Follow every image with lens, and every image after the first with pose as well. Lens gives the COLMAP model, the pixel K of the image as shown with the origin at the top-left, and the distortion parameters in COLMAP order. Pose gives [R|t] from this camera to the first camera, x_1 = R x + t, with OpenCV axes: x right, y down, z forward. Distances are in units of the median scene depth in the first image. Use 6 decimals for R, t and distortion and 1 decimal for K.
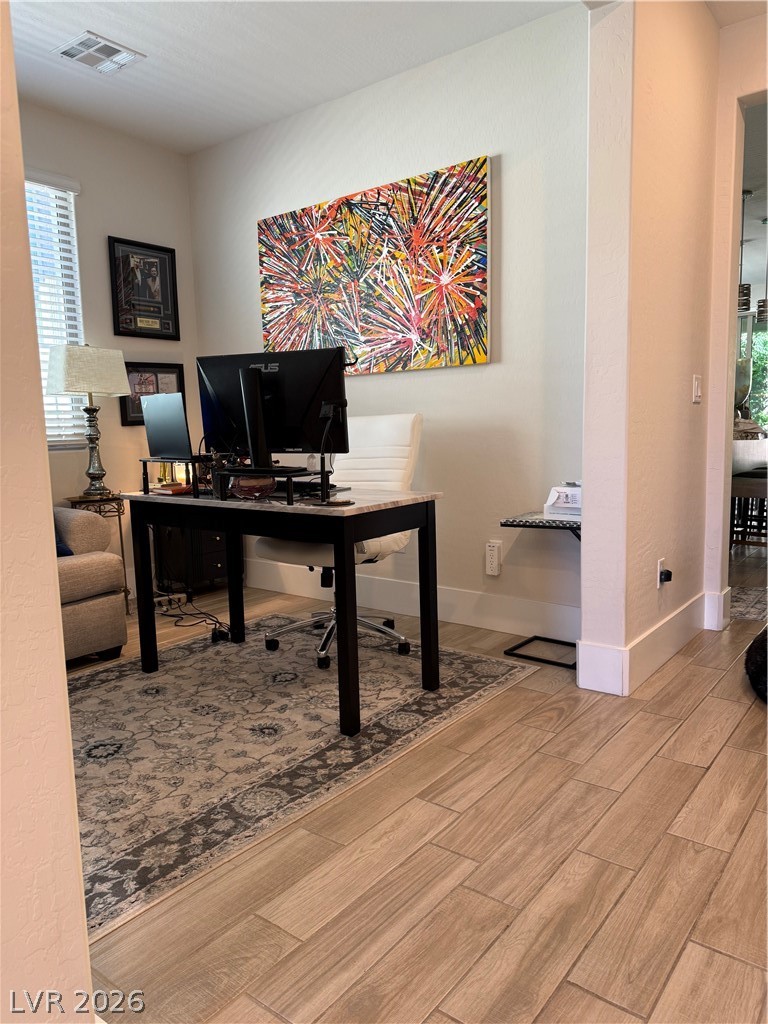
lens RADIAL K [[726.5, 0, 382.4], [0, 726.5, 516.1], [0, 0, 1]] dist [0.103689, -0.166073]
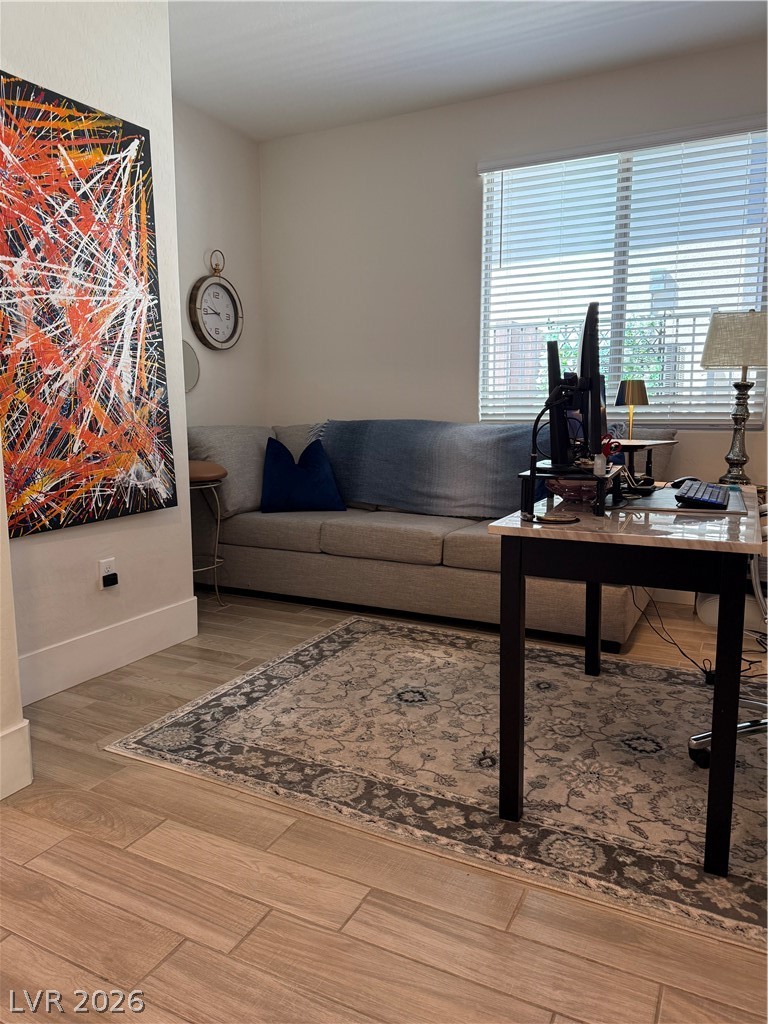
lens RADIAL K [[726.5, 0, 382.4], [0, 726.5, 516.1], [0, 0, 1]] dist [0.103689, -0.166073]
pose [[0.187460, 0.177739, -0.966058, 0.648811], [-0.130839, 0.979247, 0.154777, -0.120949], [0.973519, 0.097384, 0.206825, 0.698978]]
